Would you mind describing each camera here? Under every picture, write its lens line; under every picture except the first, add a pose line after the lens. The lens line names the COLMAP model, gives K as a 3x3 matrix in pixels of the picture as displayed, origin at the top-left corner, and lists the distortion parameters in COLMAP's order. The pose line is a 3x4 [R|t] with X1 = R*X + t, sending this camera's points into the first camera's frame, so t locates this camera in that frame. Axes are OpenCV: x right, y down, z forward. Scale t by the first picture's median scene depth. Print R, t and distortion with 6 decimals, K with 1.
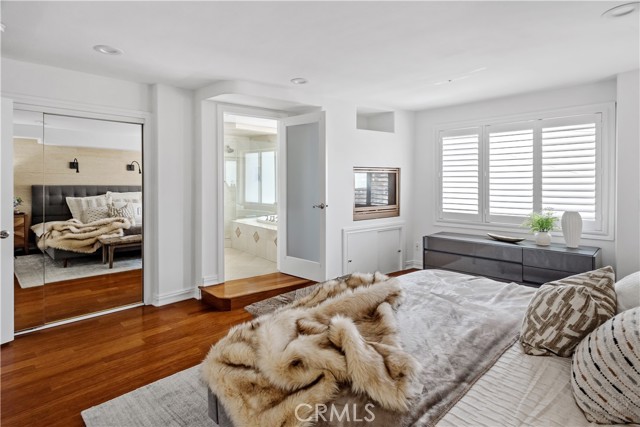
lens RADIAL K [[337.9, 0, 331.0], [0, 337.9, 183.3], [0, 0, 1]] dist [0.014417, -0.002053]
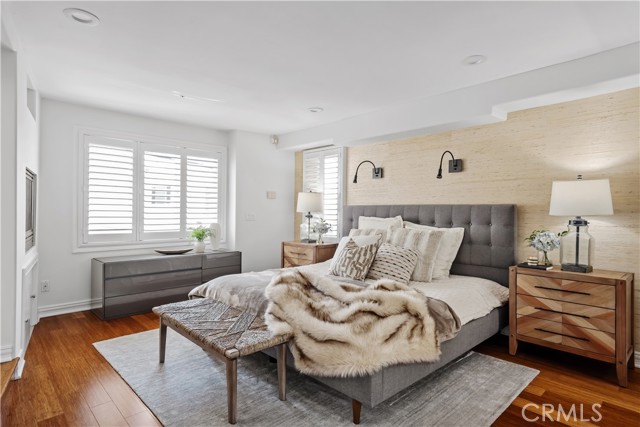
lens RADIAL K [[374.5, 0, 318.6], [0, 374.5, 213.9], [0, 0, 1]] dist [0.019278, -0.003076]
pose [[0.008354, -0.005693, 0.999949, -0.634839], [-0.000190, 0.999984, 0.005694, 0.032463], [-0.999965, -0.000237, 0.008352, 0.482625]]
